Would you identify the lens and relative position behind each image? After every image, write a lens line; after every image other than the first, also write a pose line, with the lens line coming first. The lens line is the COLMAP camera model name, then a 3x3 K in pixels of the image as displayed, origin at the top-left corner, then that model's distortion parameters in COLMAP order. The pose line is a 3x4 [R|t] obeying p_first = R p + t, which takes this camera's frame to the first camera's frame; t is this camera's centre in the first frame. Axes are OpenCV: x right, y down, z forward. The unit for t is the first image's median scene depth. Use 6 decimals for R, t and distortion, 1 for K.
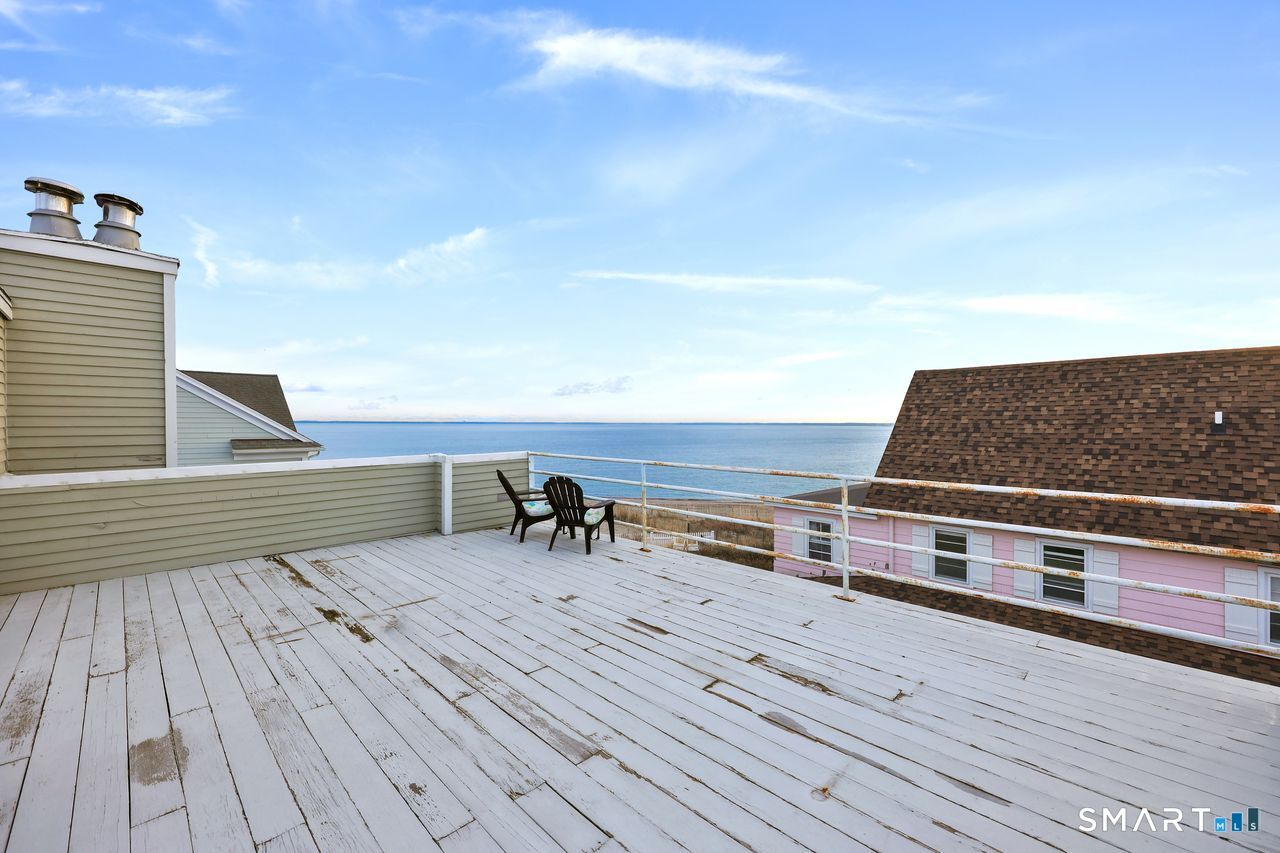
lens RADIAL K [[519.7, 0, 644.8], [0, 519.7, 422.2], [0, 0, 1]] dist [-0.001768, -0.000026]
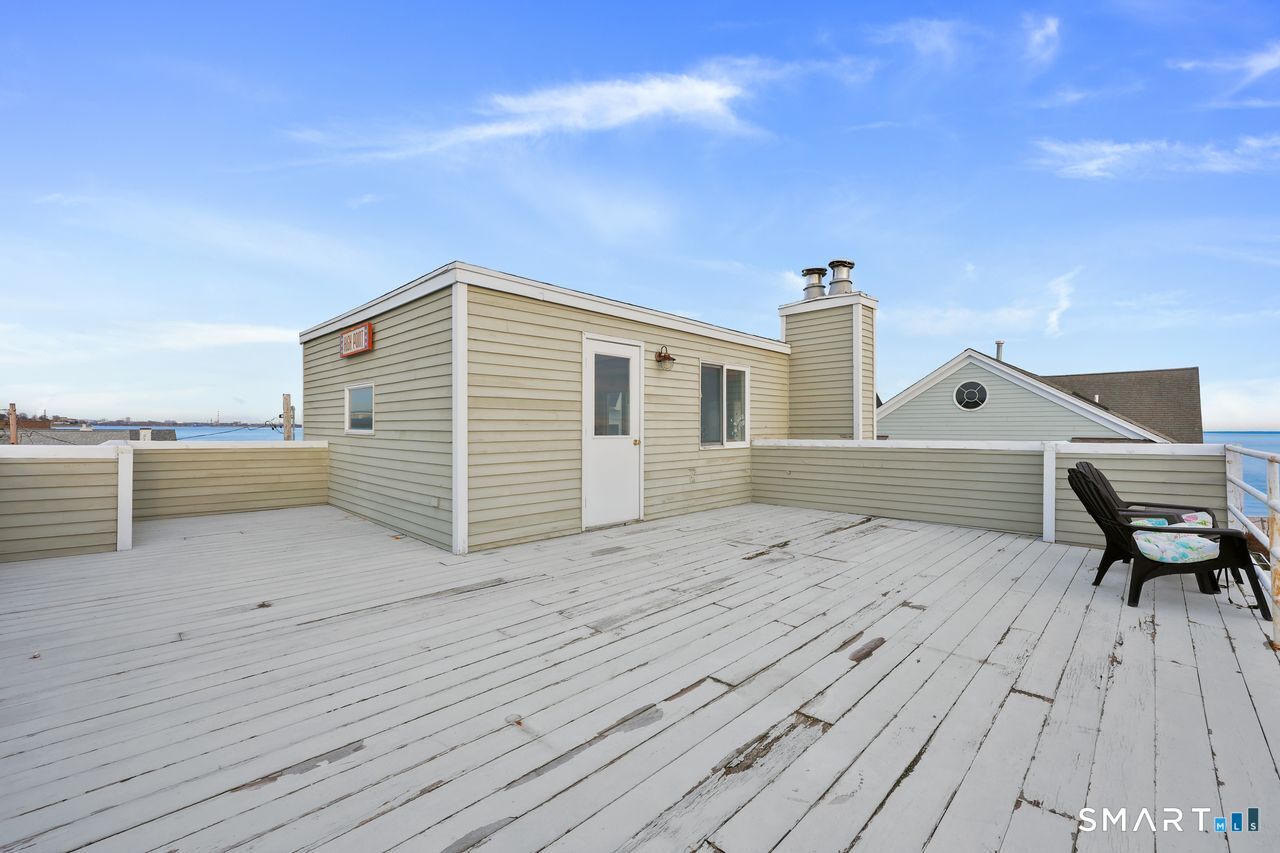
lens RADIAL K [[519.7, 0, 644.8], [0, 519.7, 422.2], [0, 0, 1]] dist [-0.001768, -0.000026]
pose [[0.004854, -0.015939, -0.999861, 0.759470], [-0.004264, 0.999864, -0.015960, 0.089803], [0.999979, 0.004341, 0.004785, 0.700718]]
